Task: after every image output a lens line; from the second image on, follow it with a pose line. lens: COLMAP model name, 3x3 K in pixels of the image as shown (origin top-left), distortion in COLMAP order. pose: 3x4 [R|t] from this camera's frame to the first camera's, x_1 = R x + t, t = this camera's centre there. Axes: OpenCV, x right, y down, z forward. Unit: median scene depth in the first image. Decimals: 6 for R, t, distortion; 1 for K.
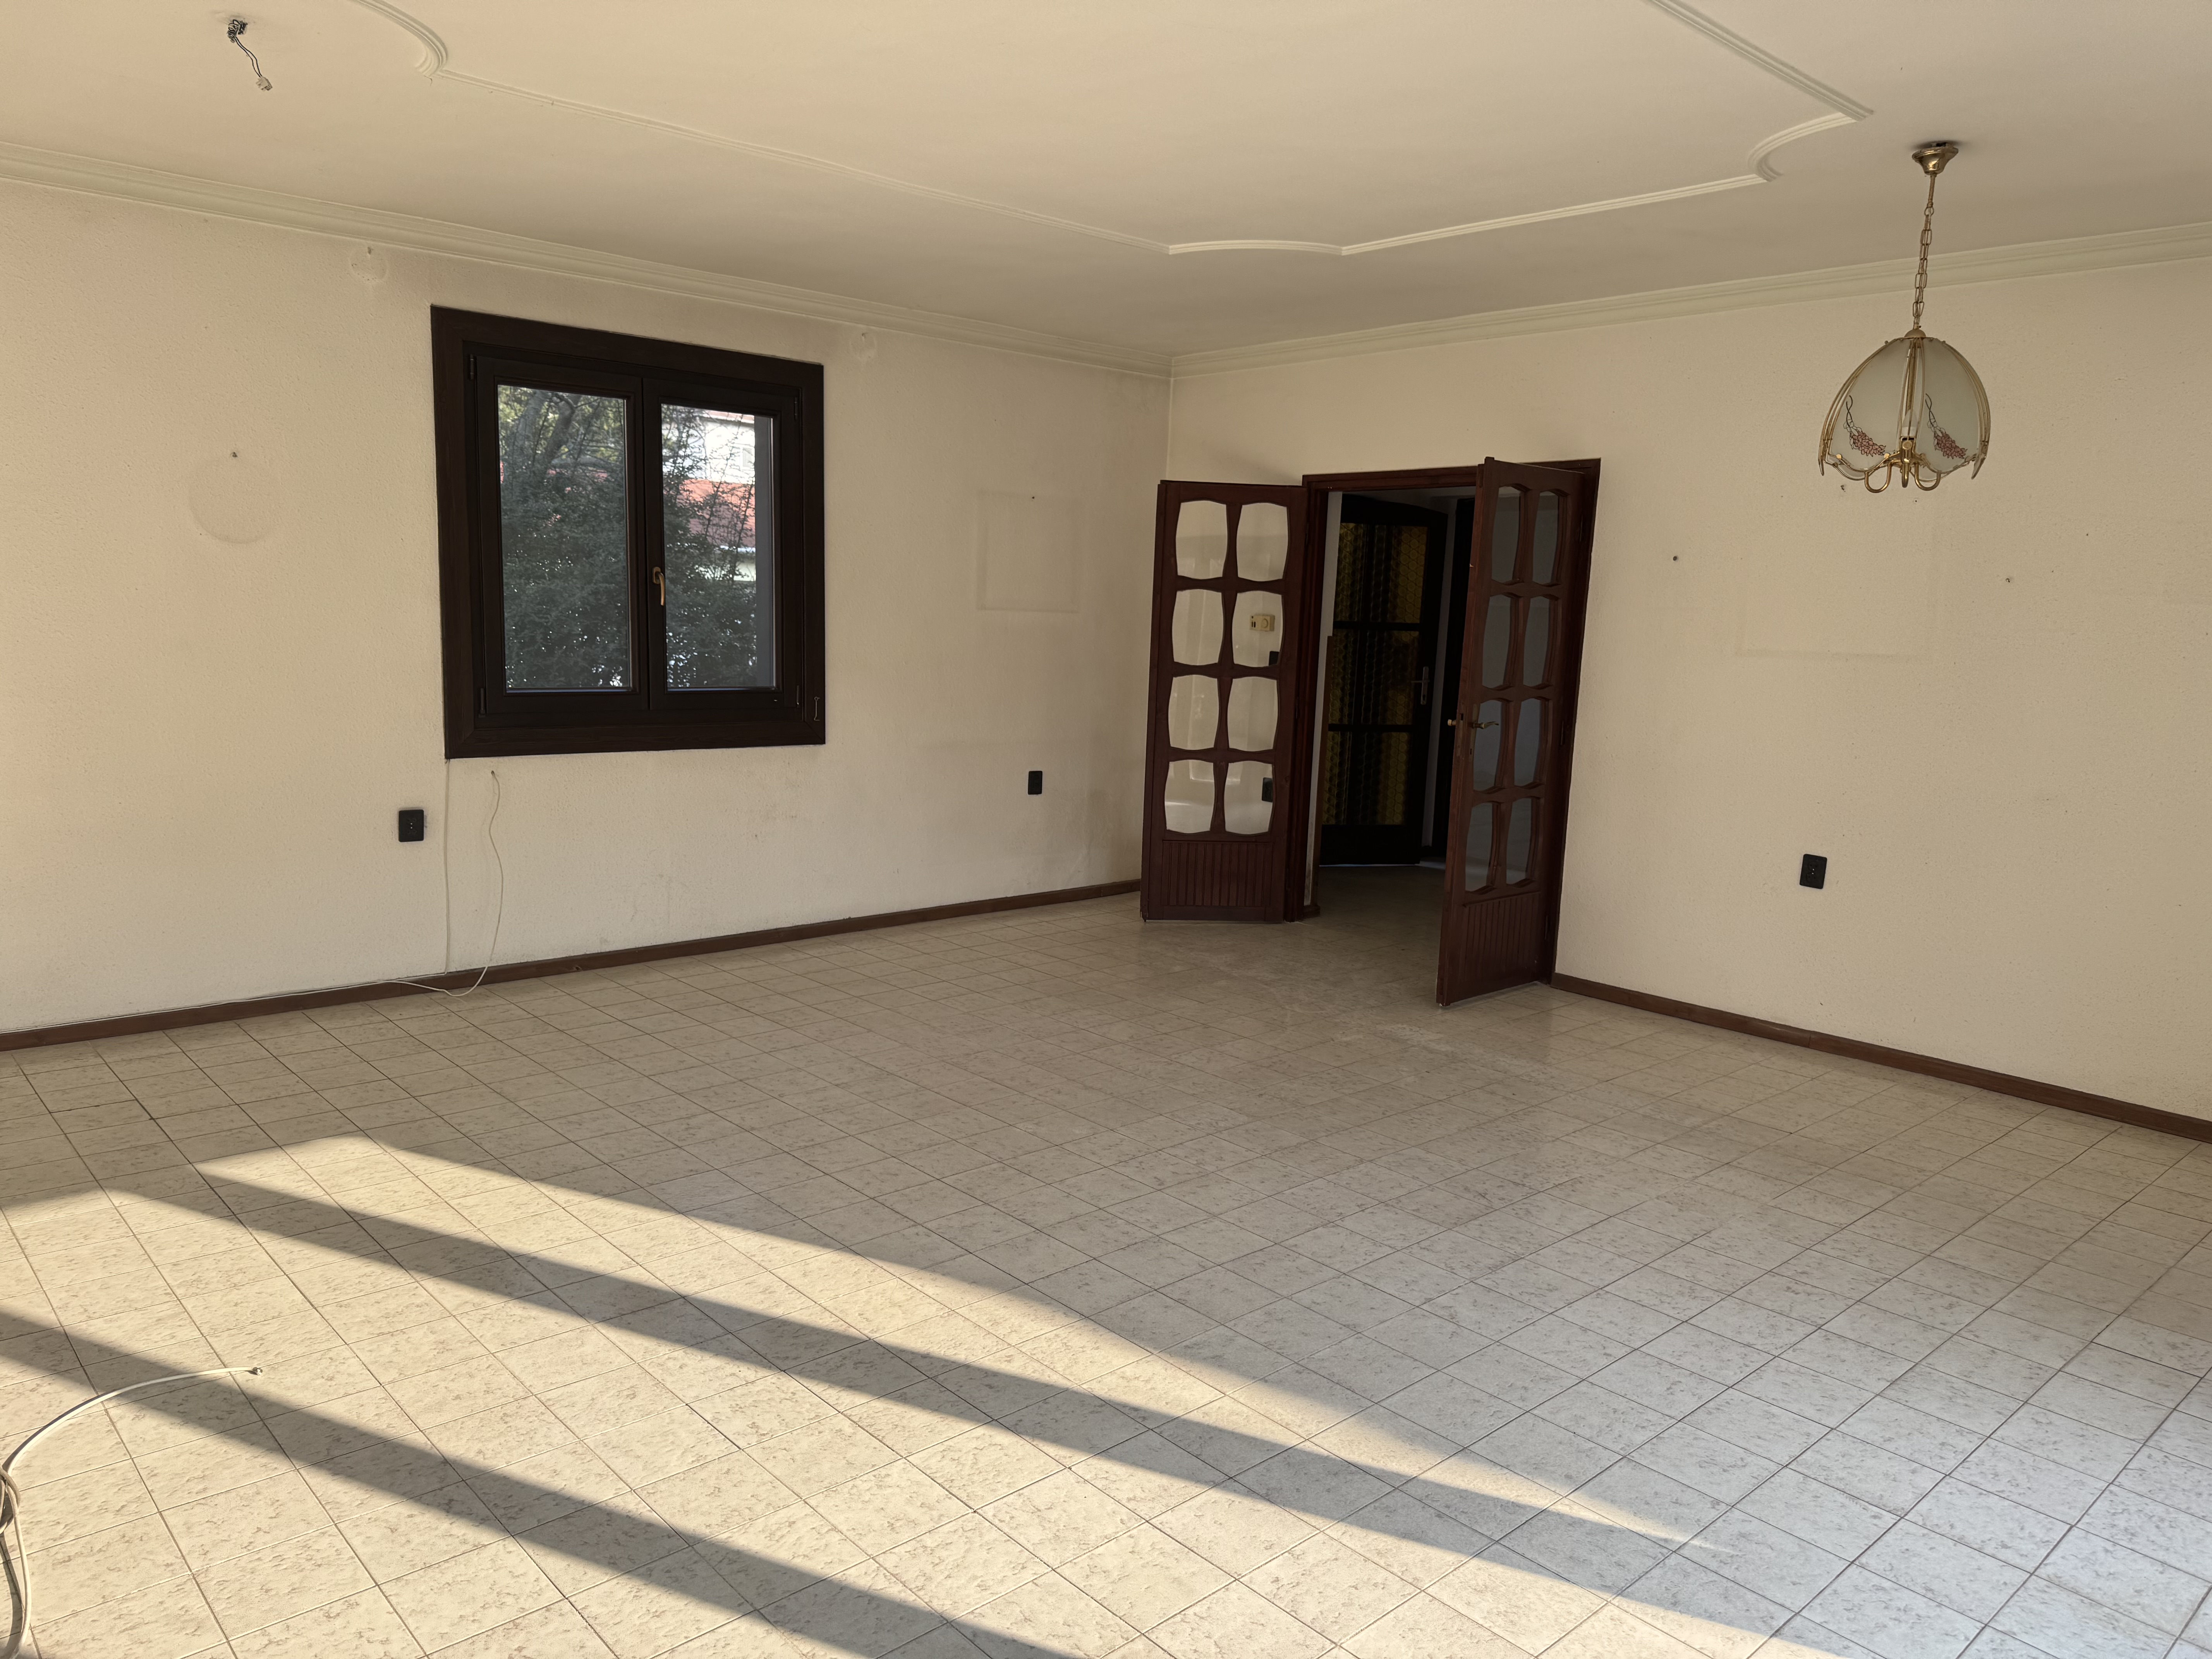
lens RADIAL K [[1554.1, 0, 1103.8], [0, 1554.1, 823.0], [0, 0, 1]] dist [0.009484, -0.007919]
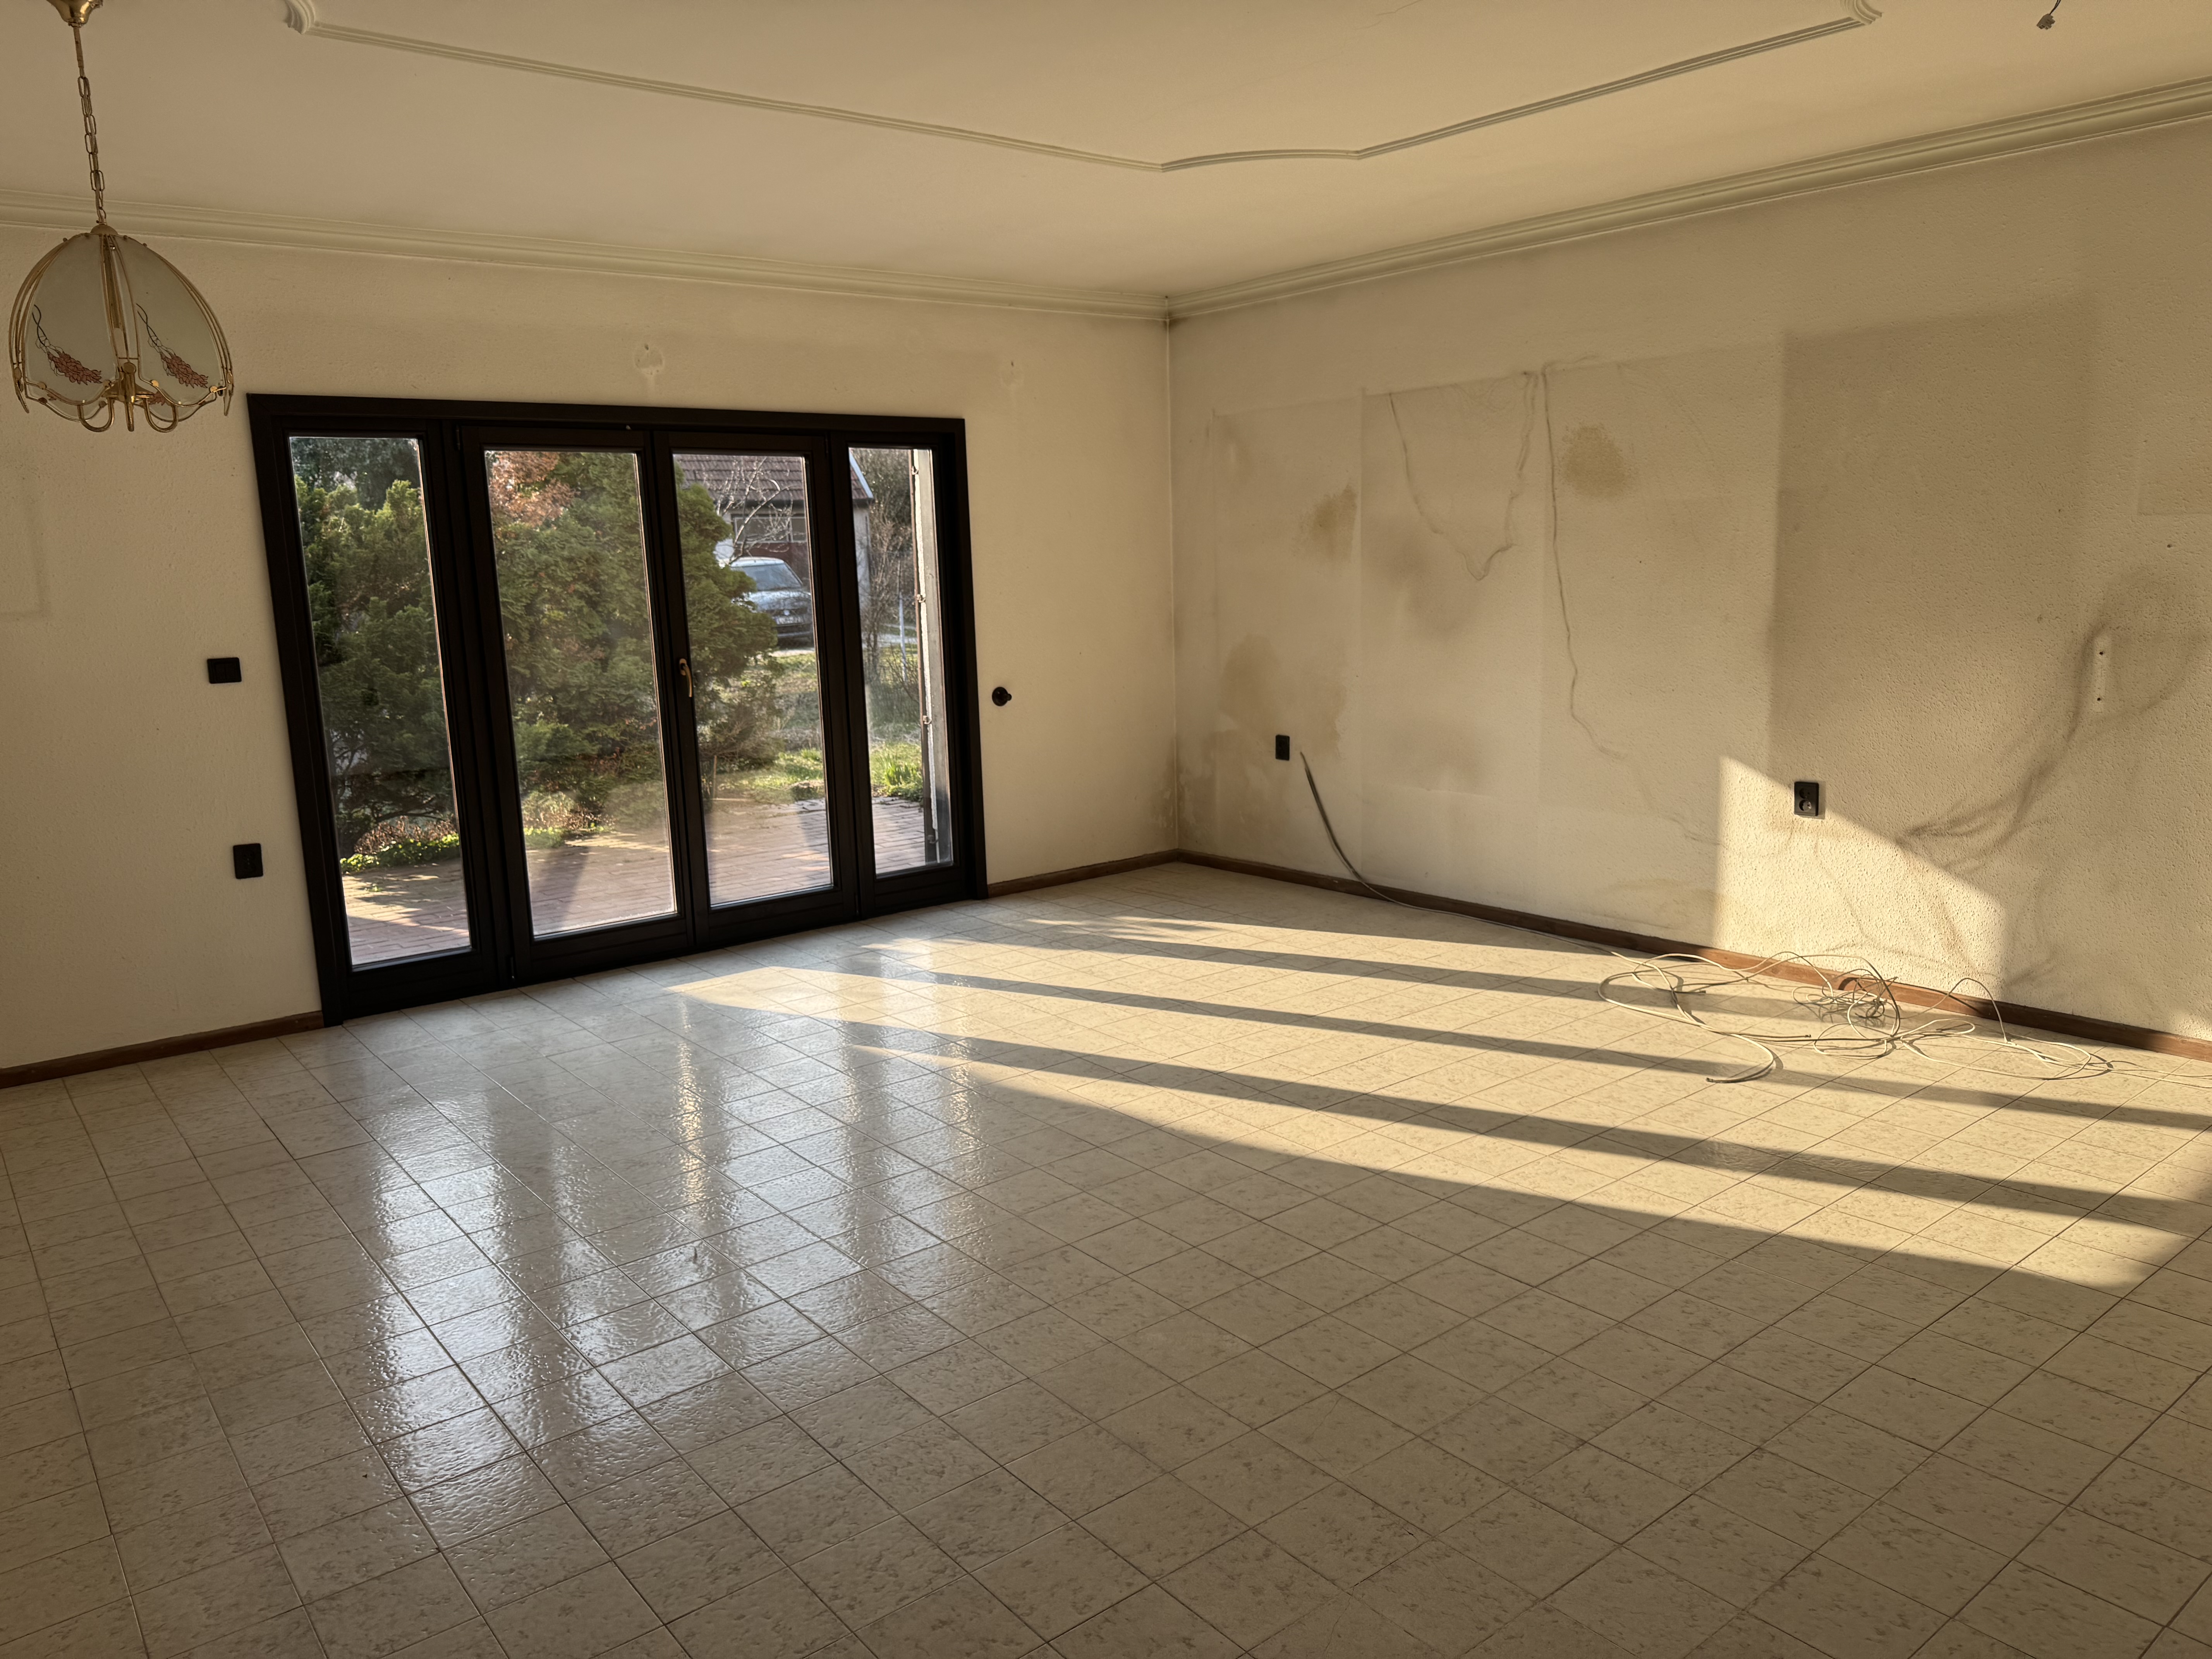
lens RADIAL K [[1554.1, 0, 1109.0], [0, 1554.1, 844.1], [0, 0, 1]] dist [0.009484, -0.007919]
pose [[-0.998277, -0.016058, 0.056432, -0.038110], [0.003552, 0.943512, 0.331319, -0.306411], [-0.058564, 0.330949, -0.941830, 1.996235]]
